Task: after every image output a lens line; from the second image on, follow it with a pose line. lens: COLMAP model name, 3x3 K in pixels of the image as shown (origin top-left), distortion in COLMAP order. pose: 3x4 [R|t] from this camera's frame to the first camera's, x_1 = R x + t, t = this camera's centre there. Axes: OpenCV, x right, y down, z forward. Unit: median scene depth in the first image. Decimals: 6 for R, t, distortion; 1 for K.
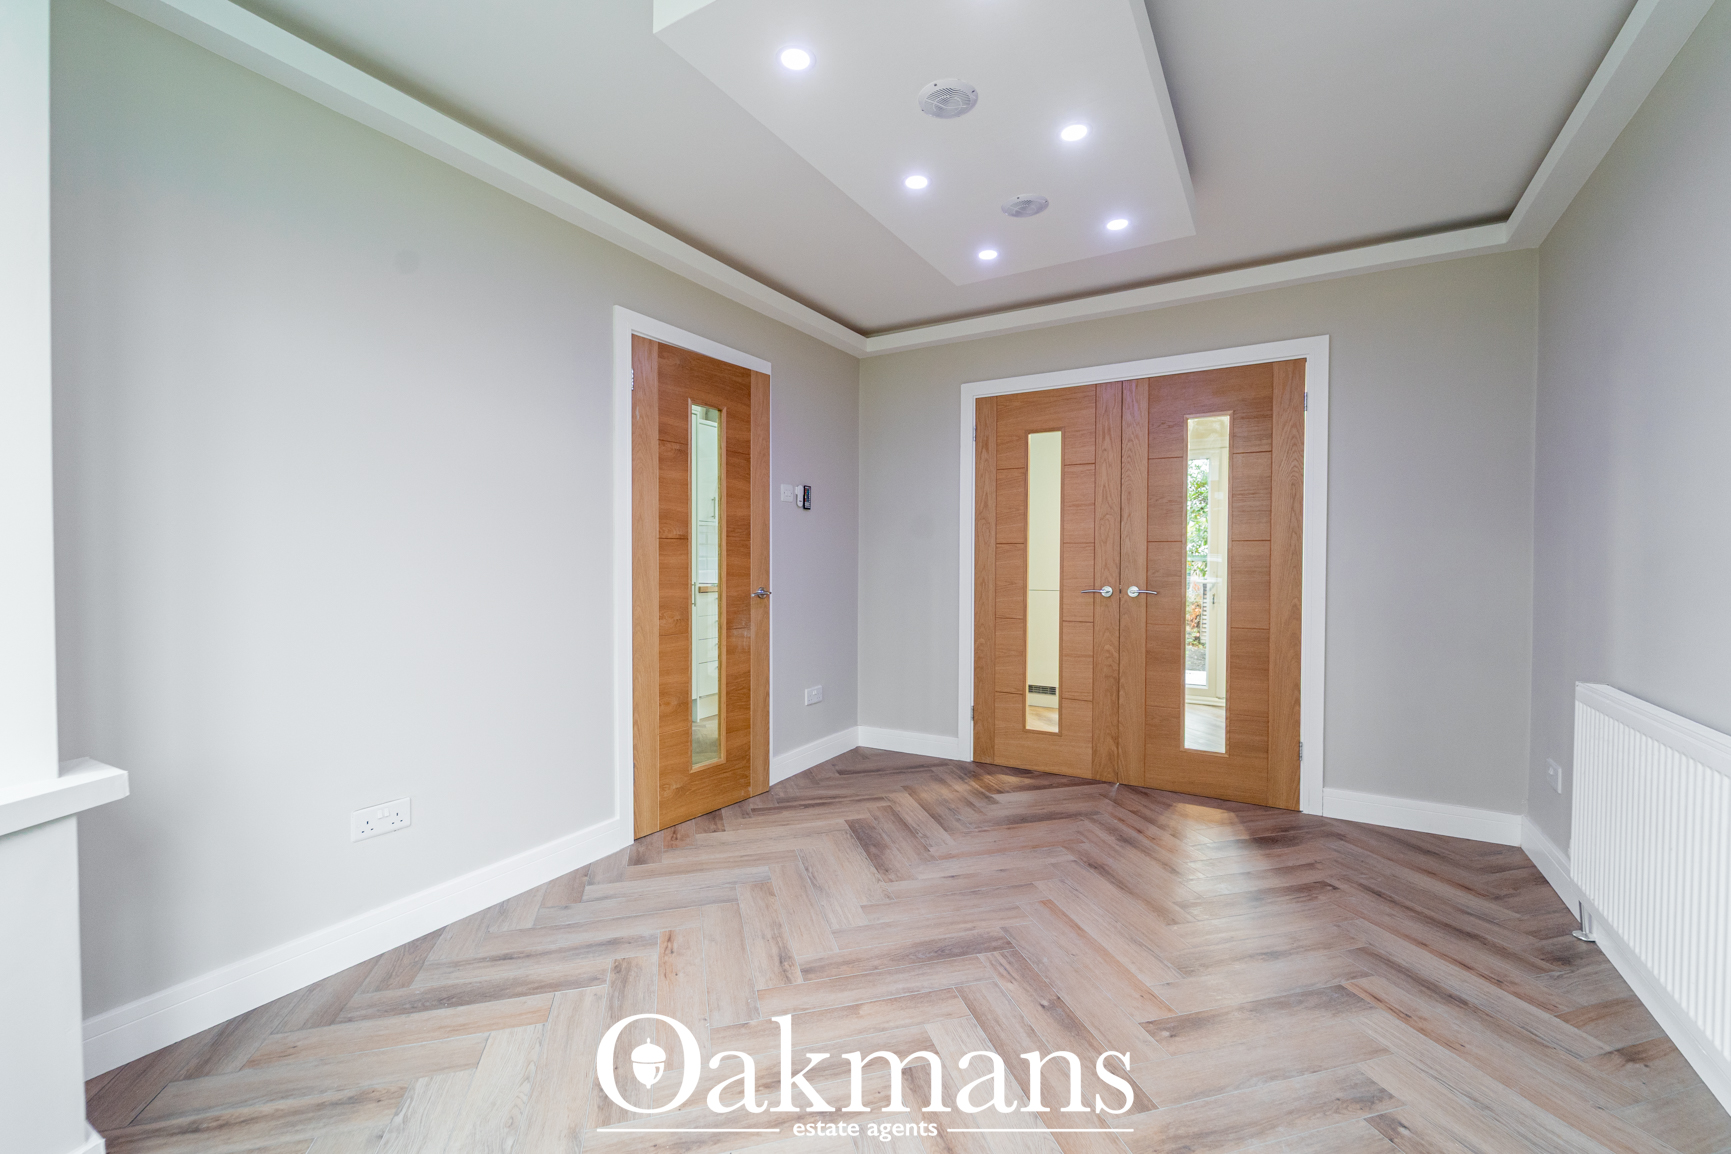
lens RADIAL K [[708.9, 0, 872.9], [0, 708.9, 571.2], [0, 0, 1]] dist [-0.001331, -0.000430]
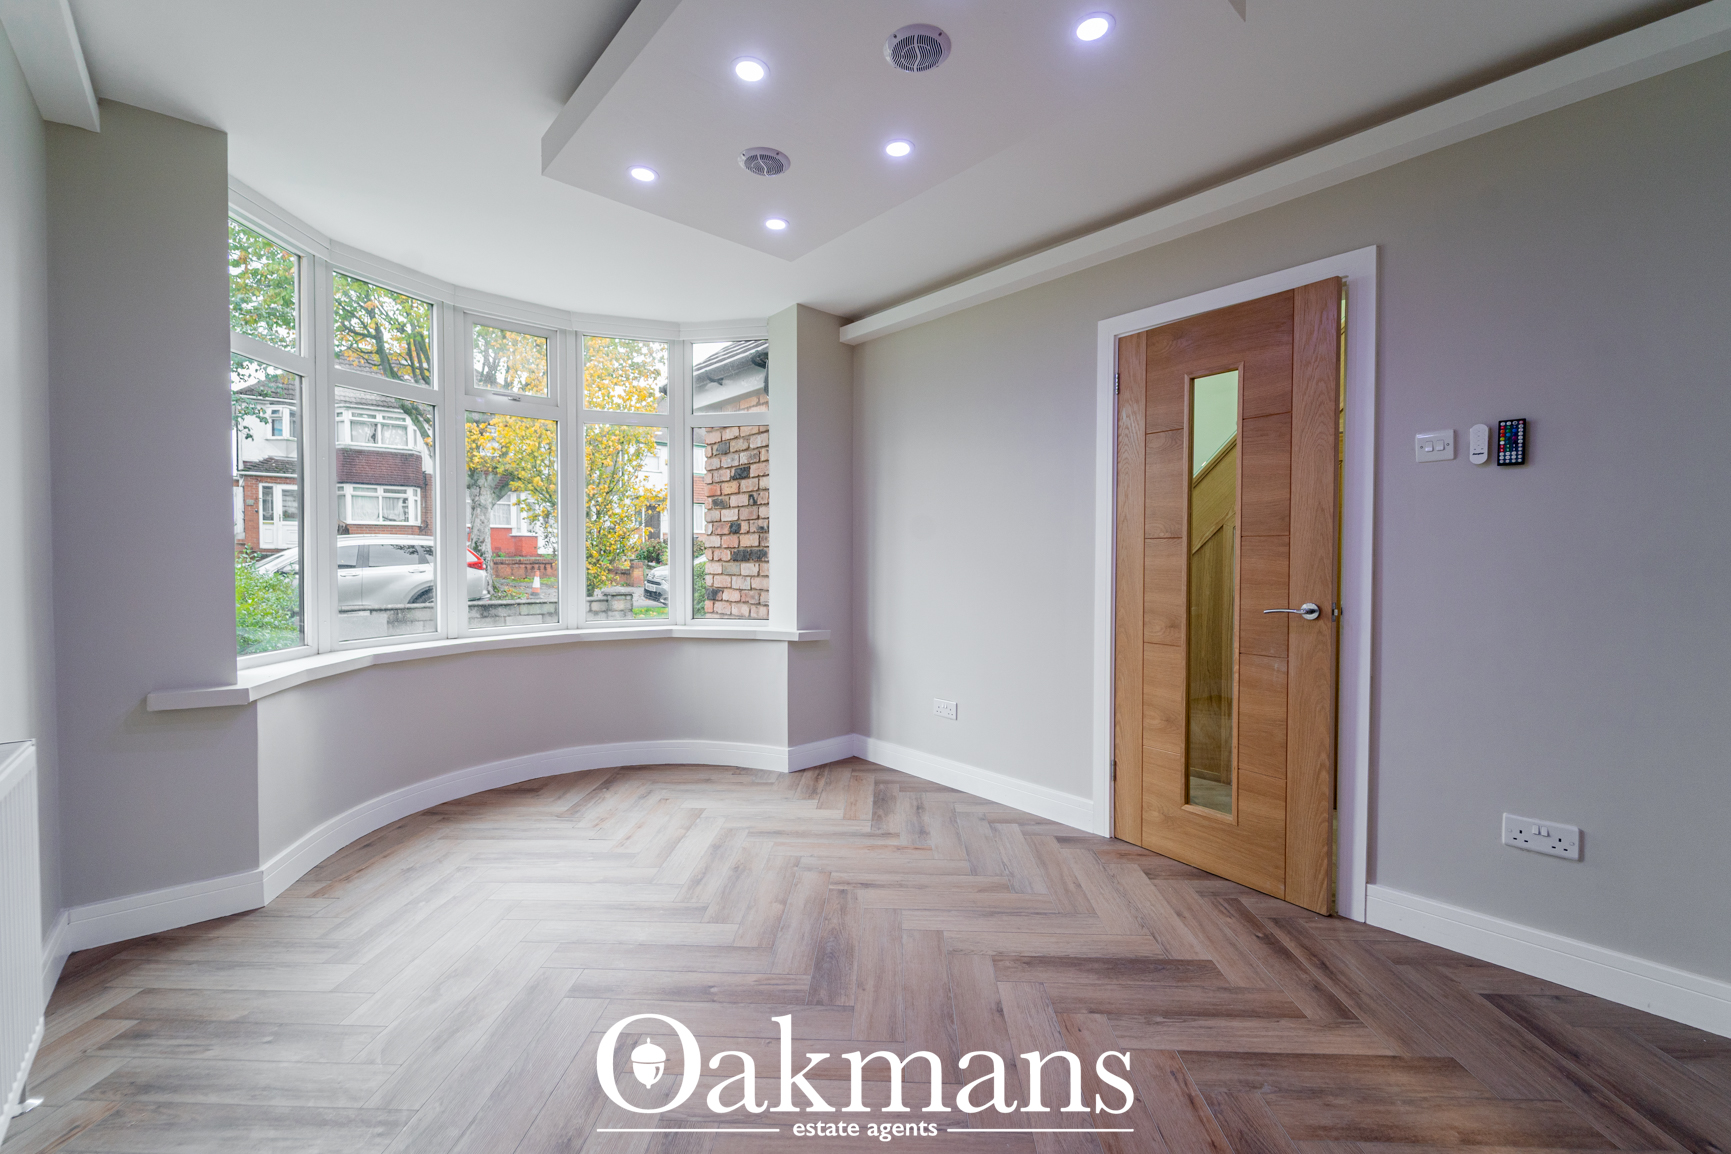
lens RADIAL K [[714.9, 0, 869.3], [0, 714.9, 572.2], [0, 0, 1]] dist [0.003843, -0.002926]
pose [[-0.310204, 0.019976, -0.950460, 0.648158], [-0.016700, 0.999510, 0.026457, -0.018675], [0.950523, 0.024080, -0.309718, 0.854950]]
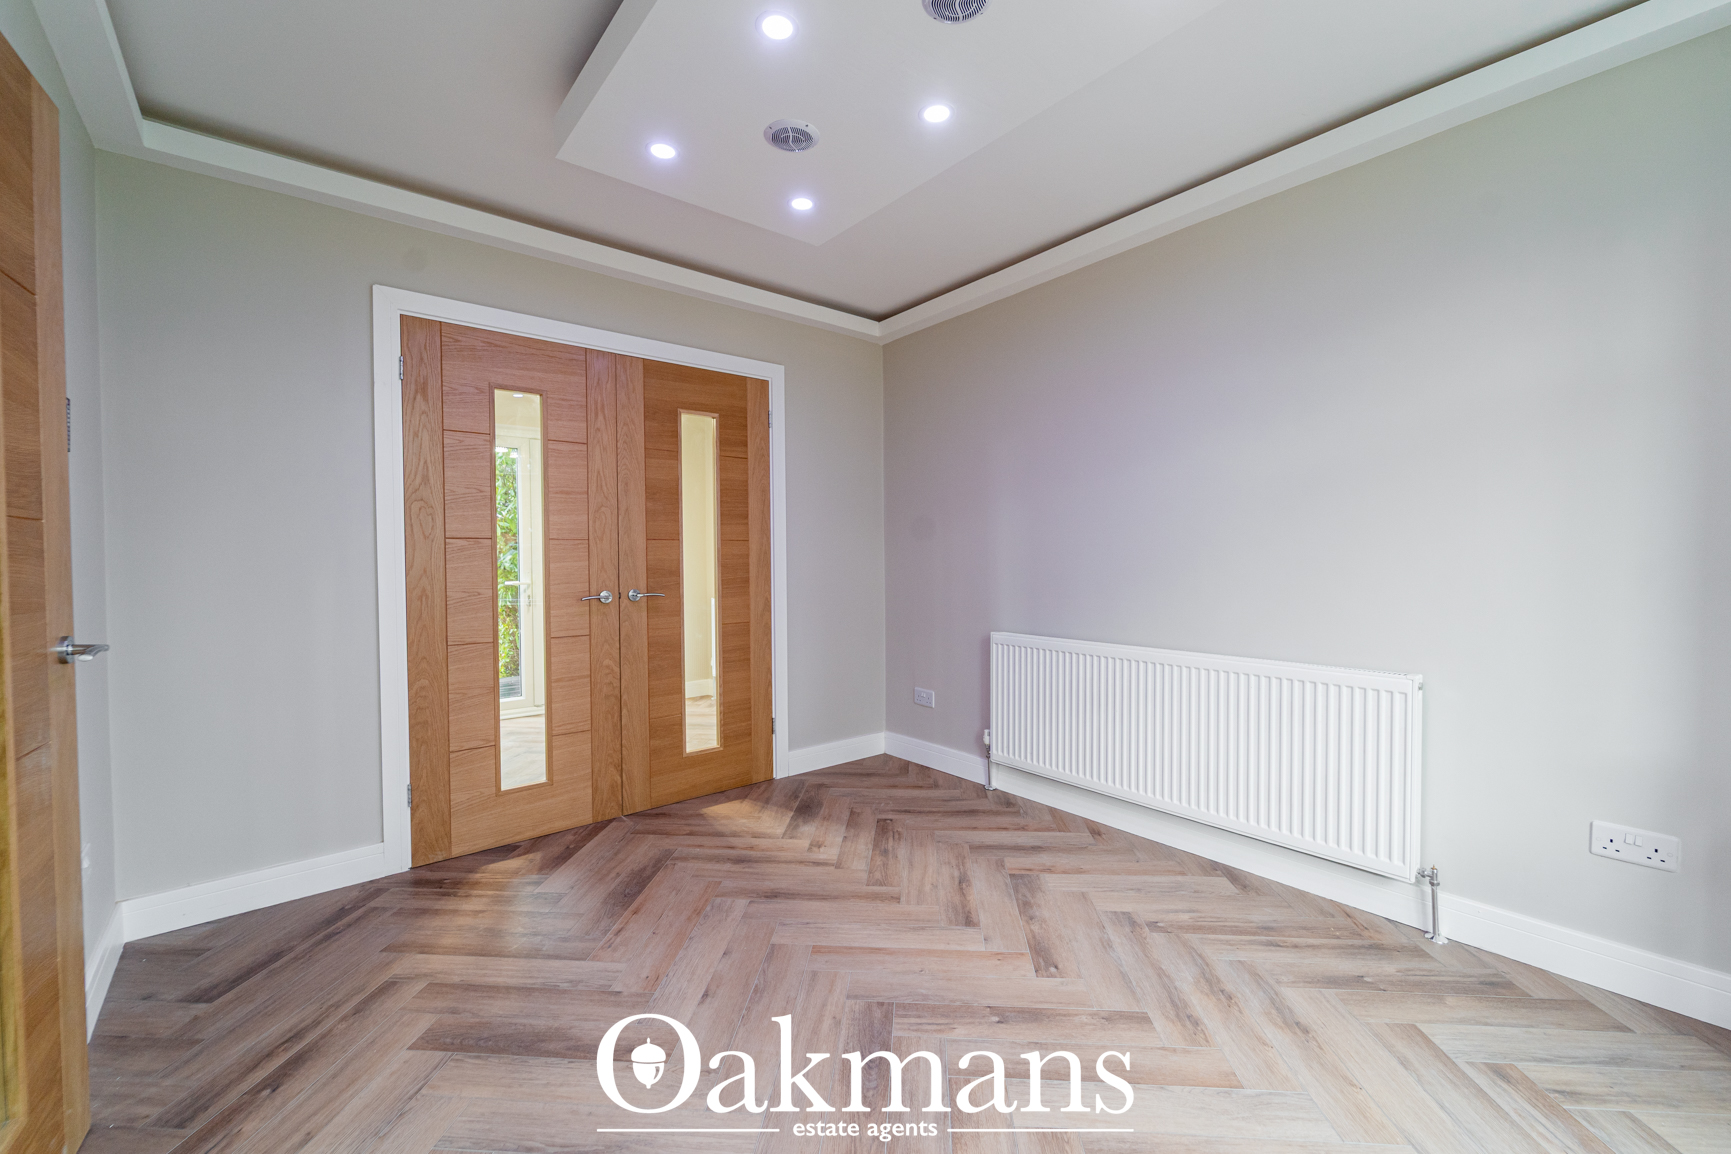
lens RADIAL K [[696.9, 0, 872.7], [0, 696.9, 572.0], [0, 0, 1]] dist [0.002692, -0.002704]
pose [[0.341997, -0.026207, 0.939335, -0.387672], [0.021497, 0.999568, 0.020060, -0.012898], [-0.939455, 0.013332, 0.342413, 0.460838]]
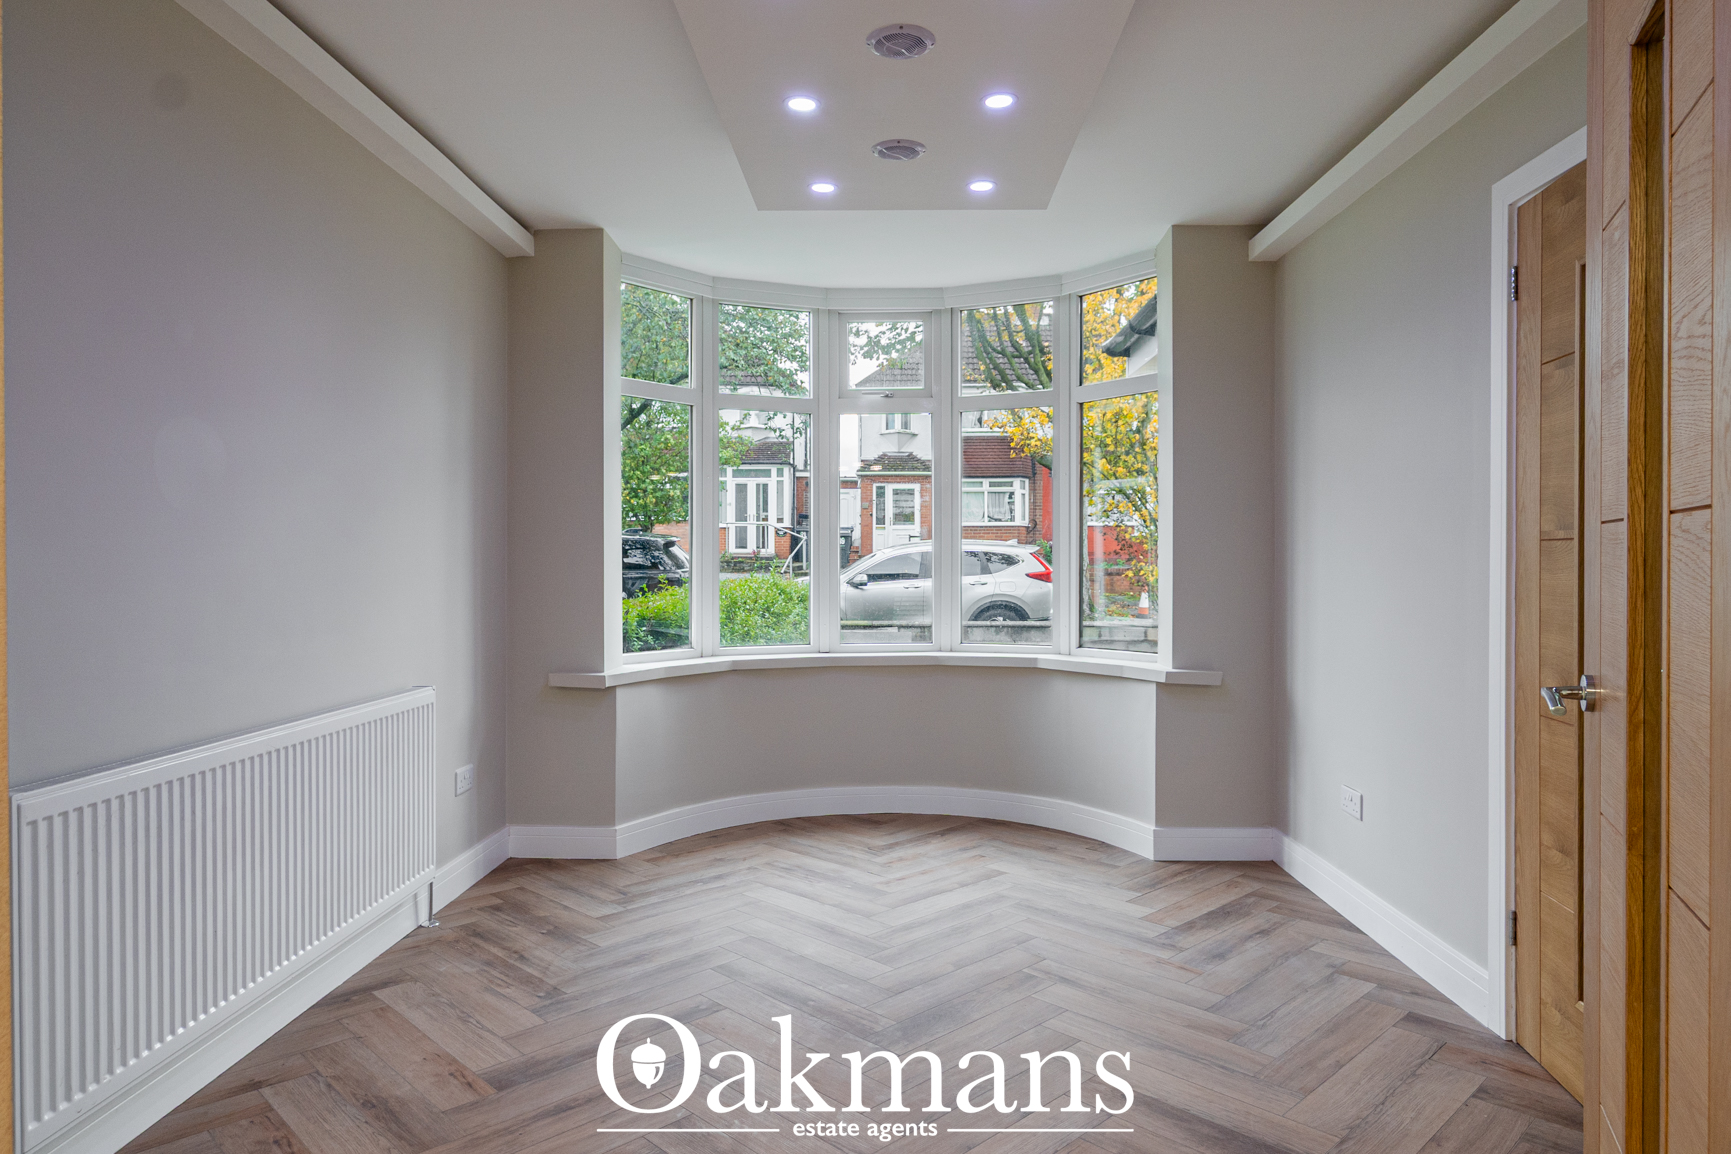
lens RADIAL K [[1093.9, 0, 851.6], [0, 1093.9, 571.5], [0, 0, 1]] dist [0.000313, 0.001943]
pose [[-0.883321, 0.002783, -0.468760, 0.527229], [-0.008232, 0.999736, 0.021448, -0.032540], [0.468696, 0.022804, -0.883065, 1.361578]]
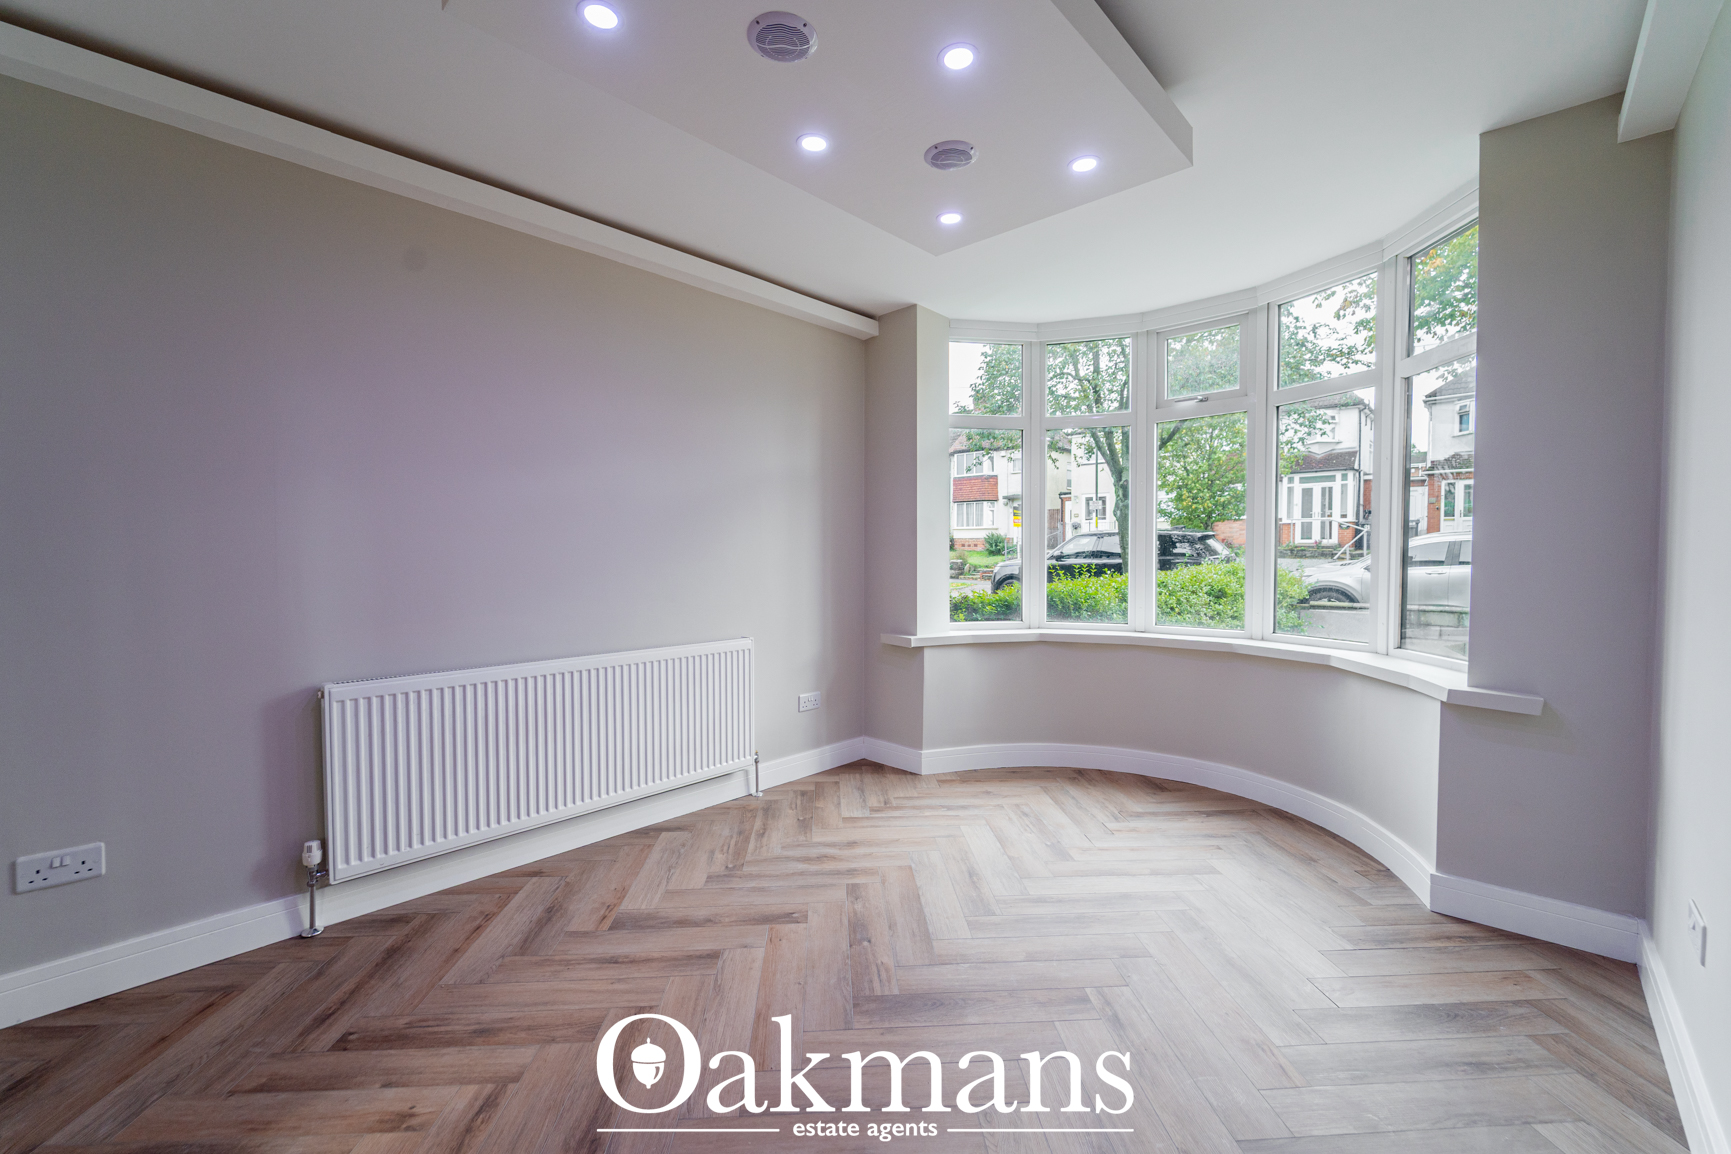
lens RADIAL K [[699.7, 0, 857.4], [0, 699.7, 576.5], [0, 0, 1]] dist [0.002663, -0.002493]
pose [[-0.973195, -0.006950, 0.229876, -0.005246], [0.005109, 0.998643, 0.051823, -0.037163], [-0.229925, 0.051608, -0.971839, 1.183370]]
